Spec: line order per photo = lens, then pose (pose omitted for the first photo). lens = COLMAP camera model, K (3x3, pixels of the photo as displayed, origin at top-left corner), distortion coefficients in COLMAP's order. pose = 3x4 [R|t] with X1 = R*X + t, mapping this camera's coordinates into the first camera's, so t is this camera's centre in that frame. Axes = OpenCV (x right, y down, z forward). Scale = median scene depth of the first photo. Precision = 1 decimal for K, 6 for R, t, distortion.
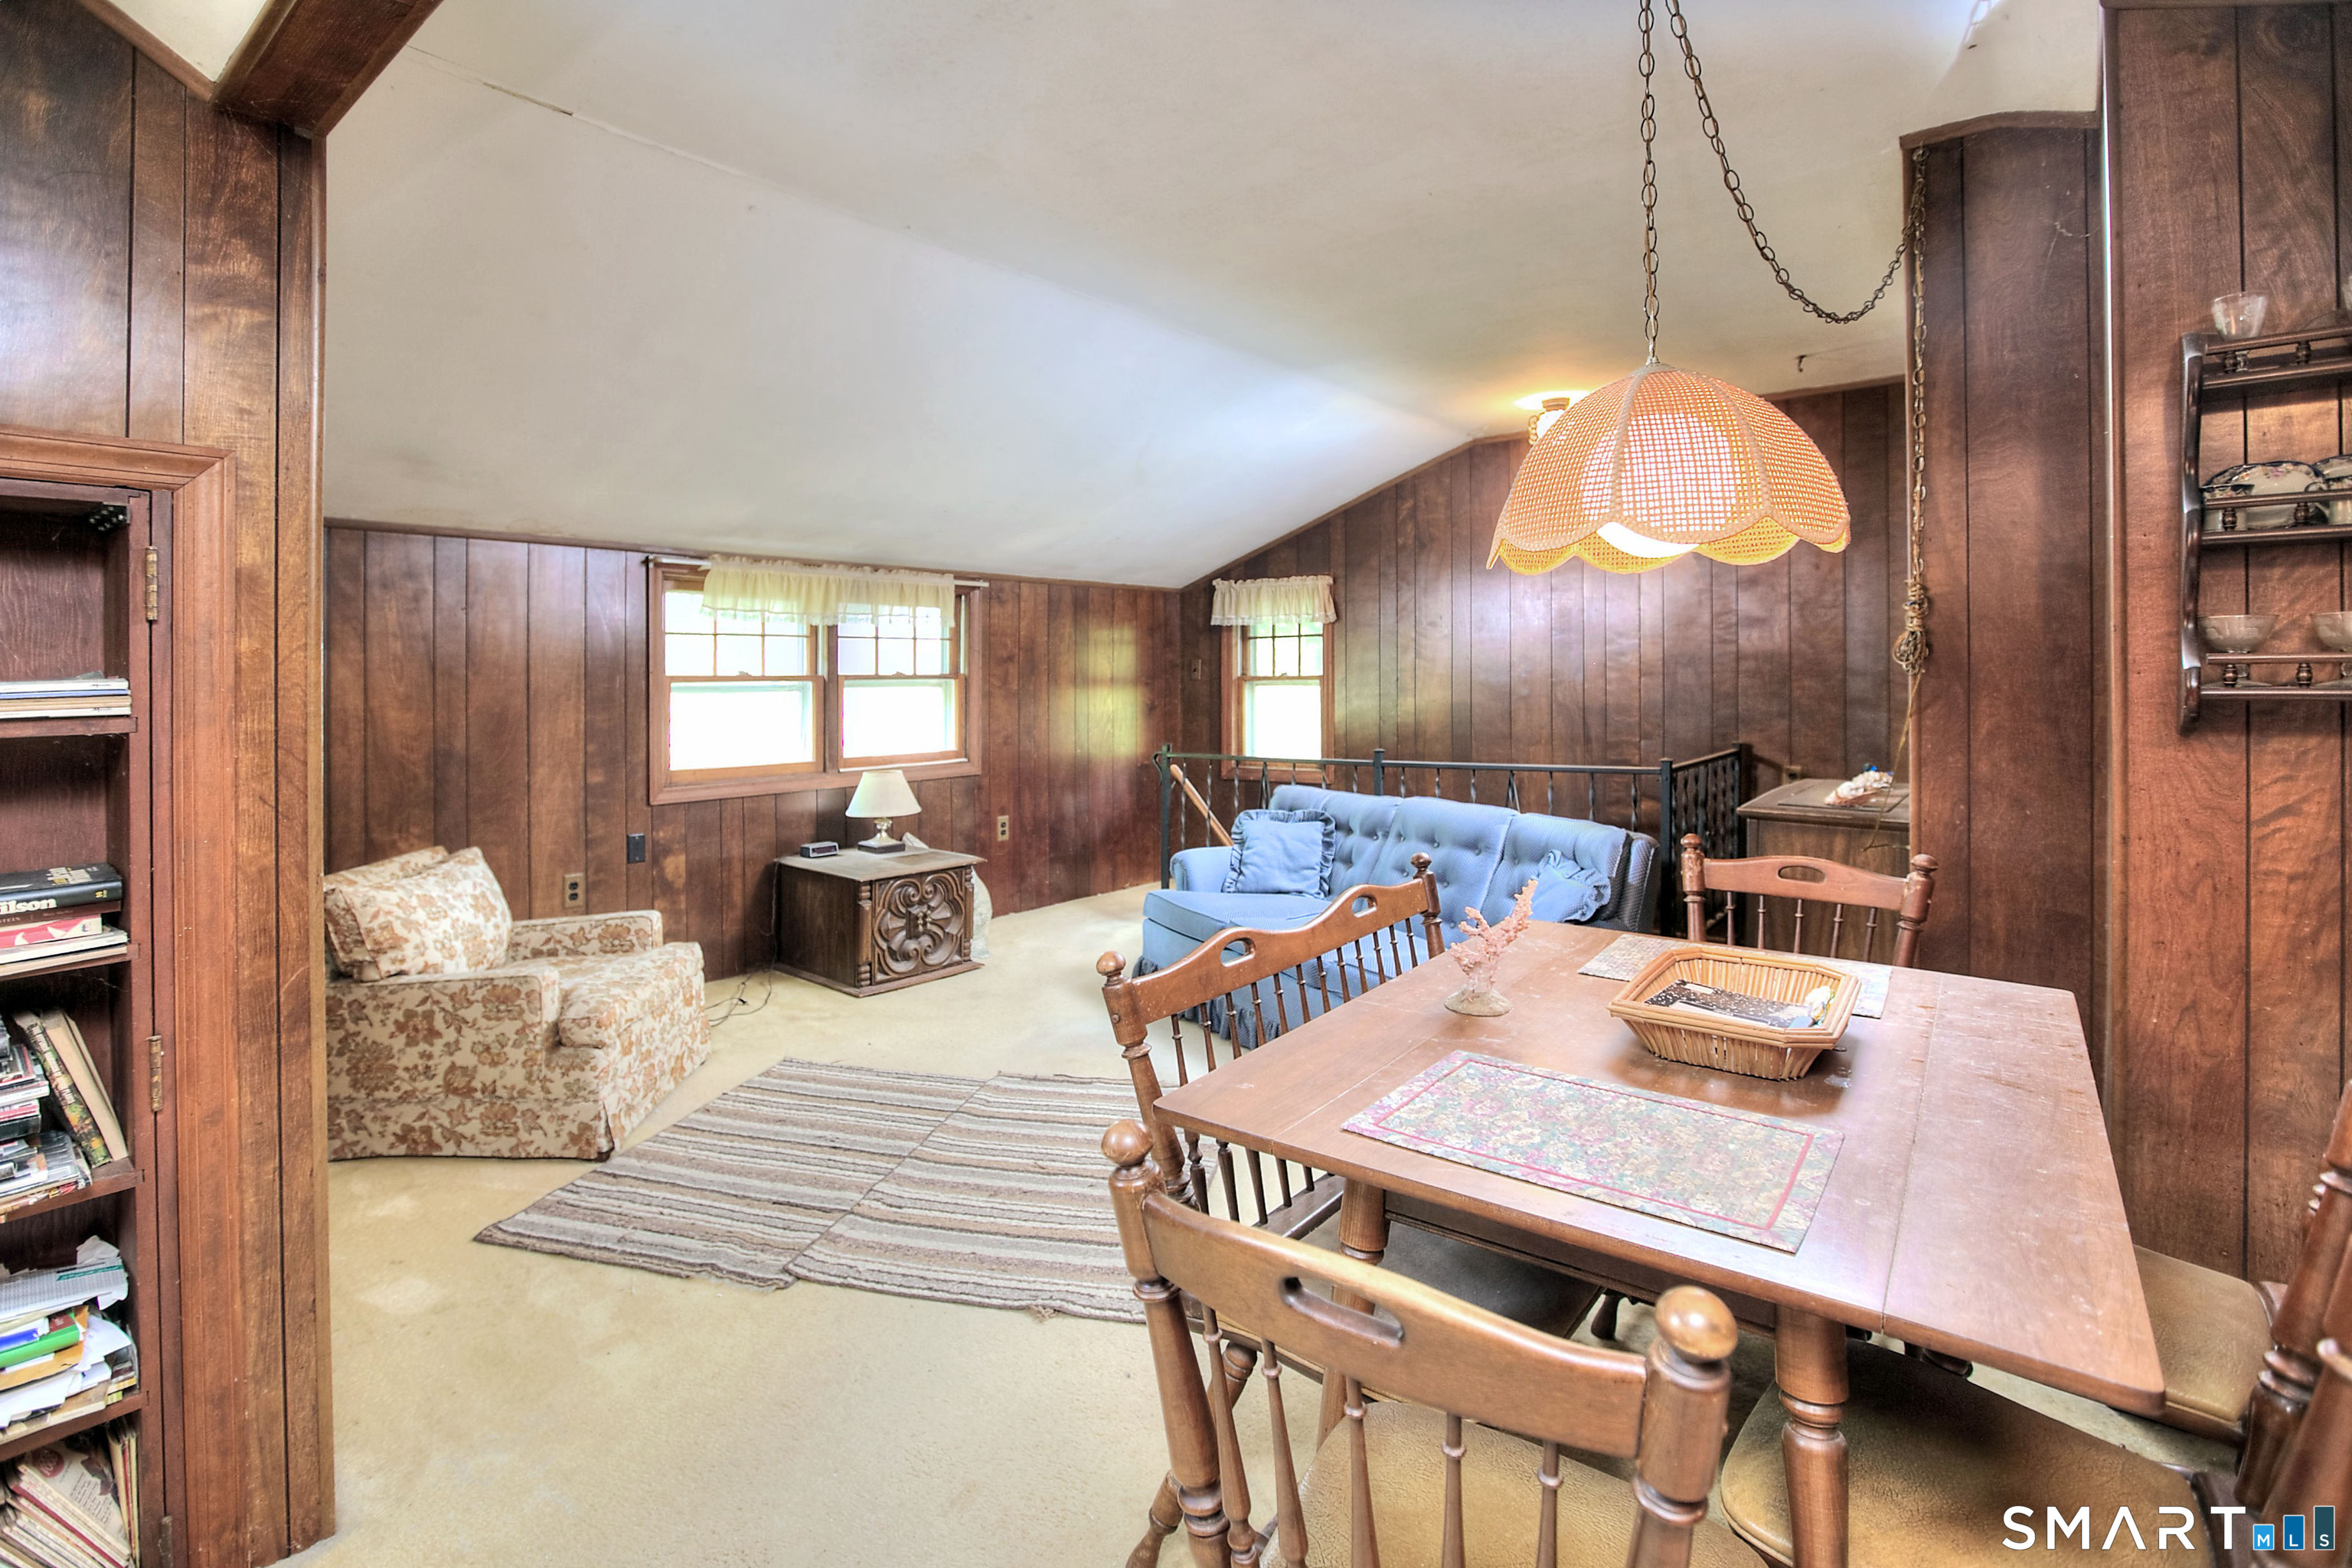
lens RADIAL K [[1044.0, 0, 1176.0], [0, 1044.0, 784.0], [0, 0, 1]] dist [0.000811, 0.000101]
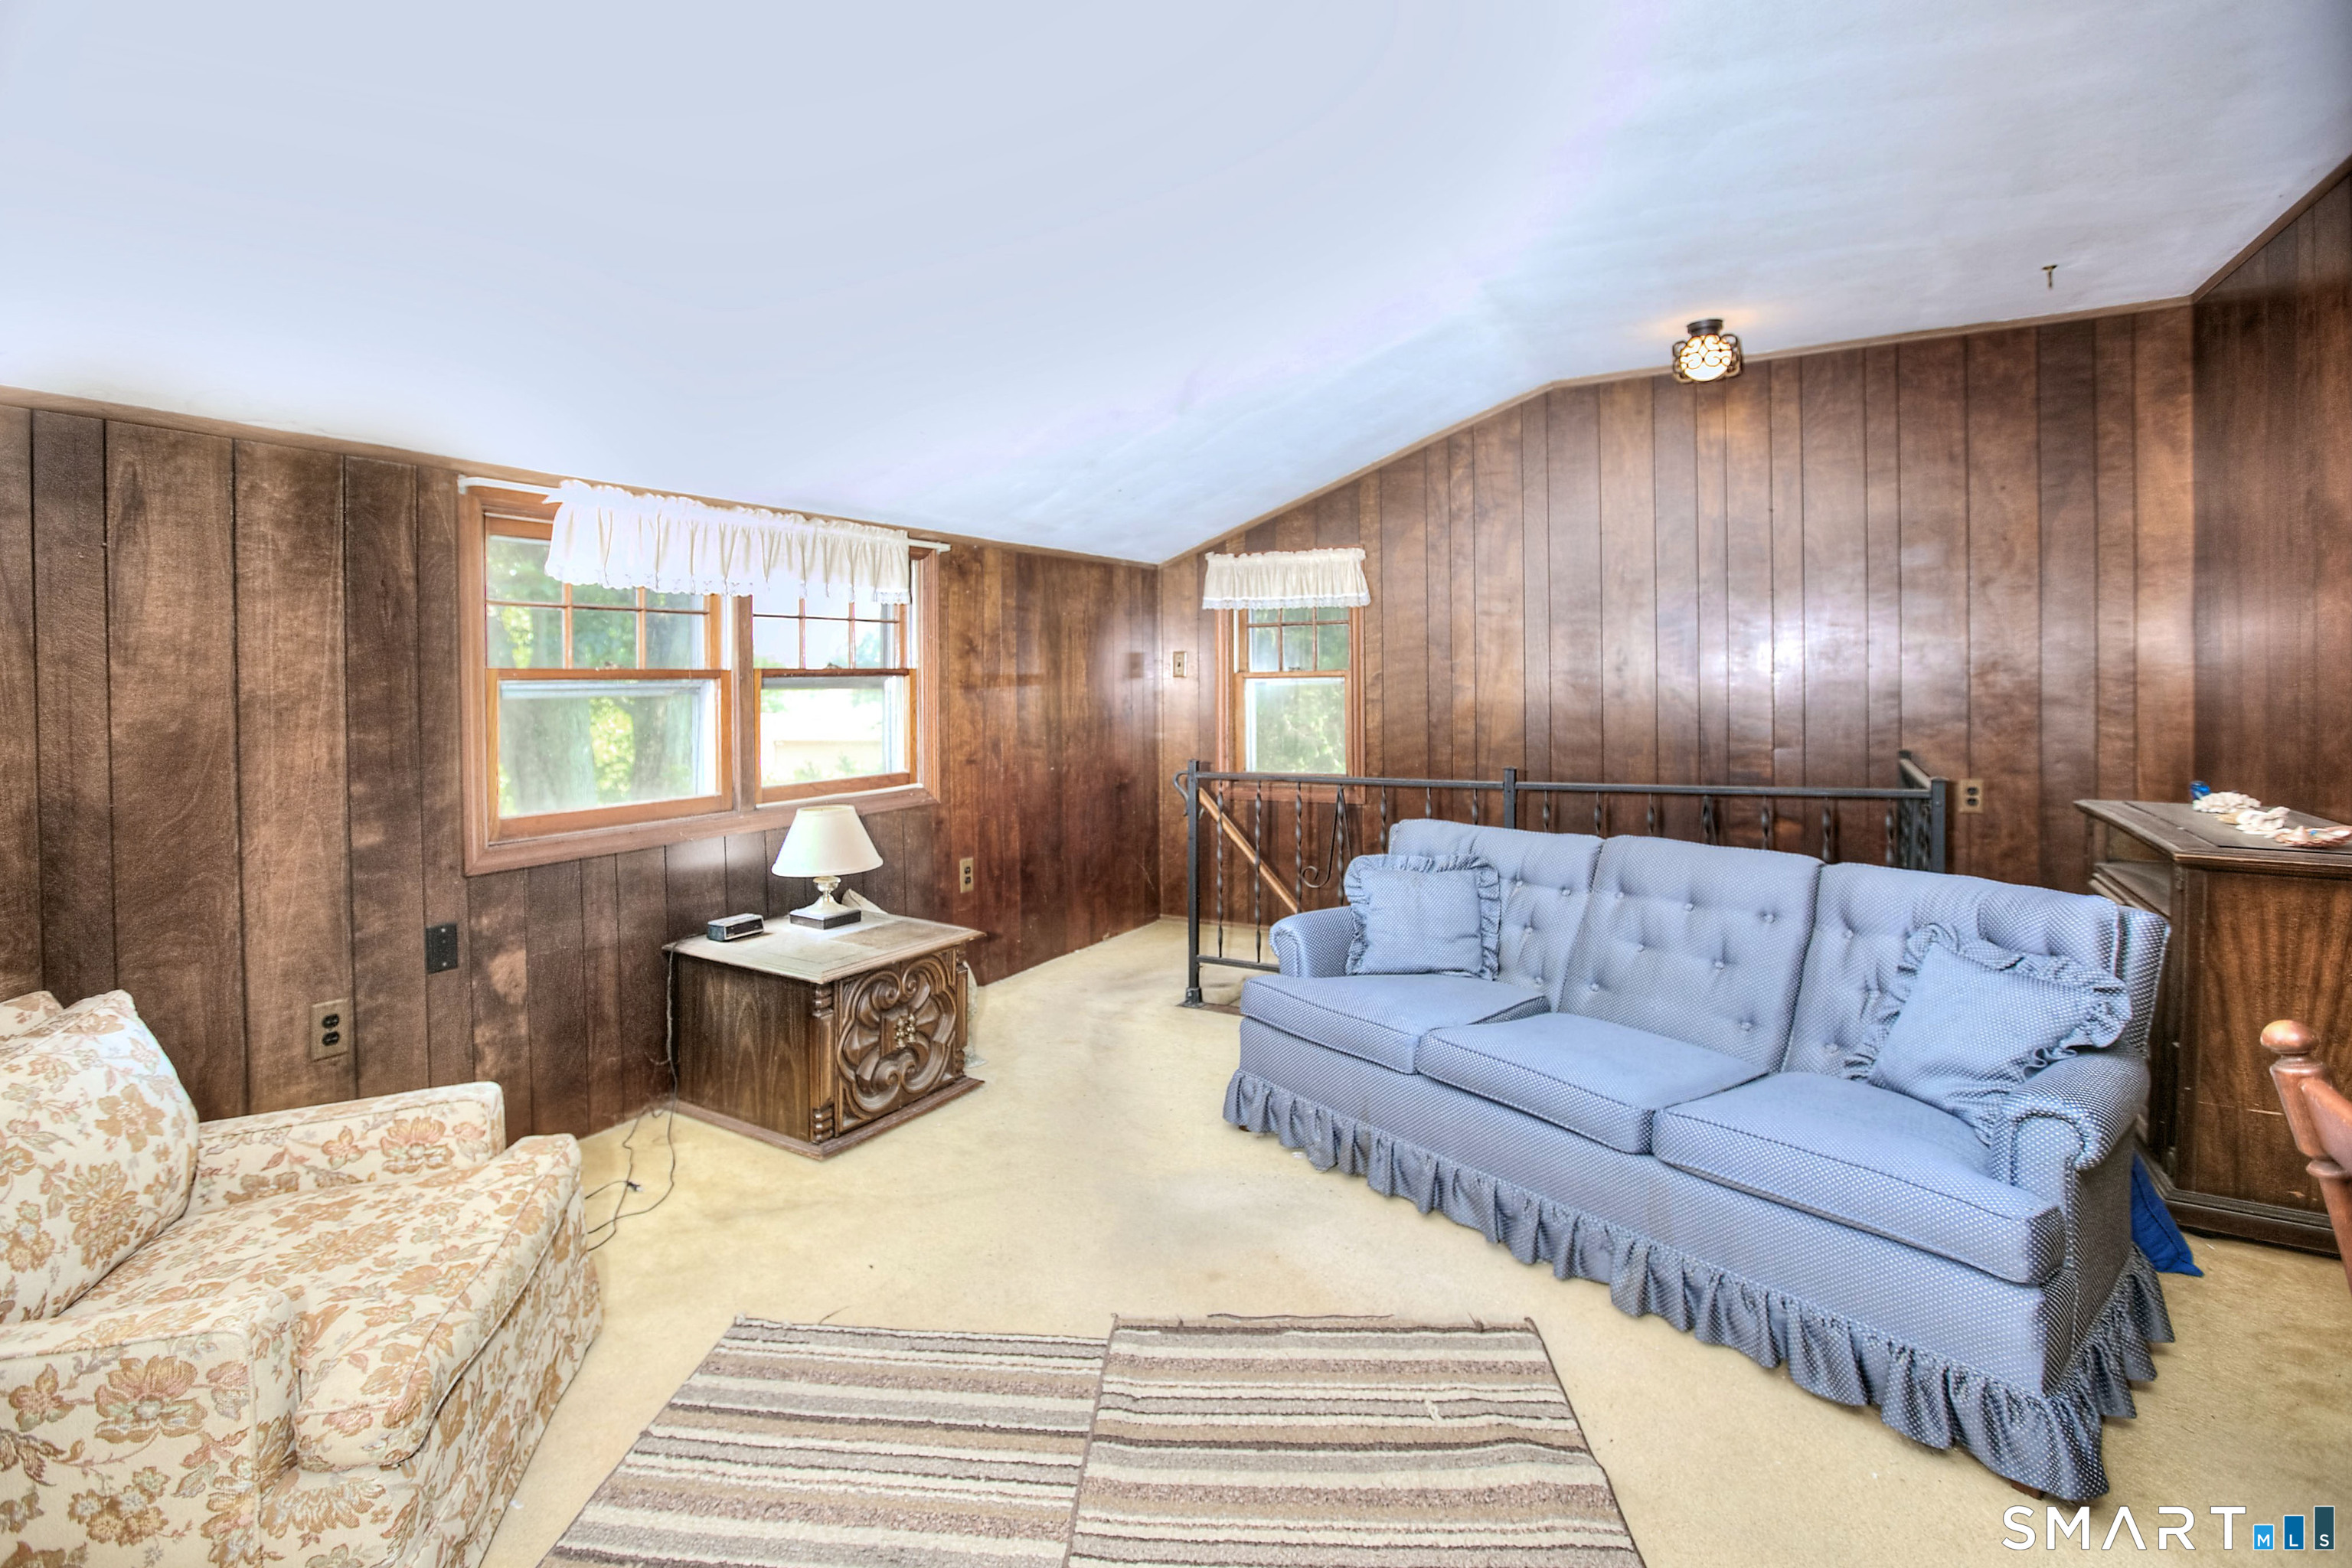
lens RADIAL K [[1038.5, 0, 1176.0], [0, 1038.5, 784.0], [0, 0, 1]] dist [-0.011183, 0.003895]
pose [[0.987202, -0.017668, 0.158493, -0.182680], [0.017911, 0.999840, -0.000102, -0.027304], [-0.158466, 0.002939, 0.987360, 0.325660]]
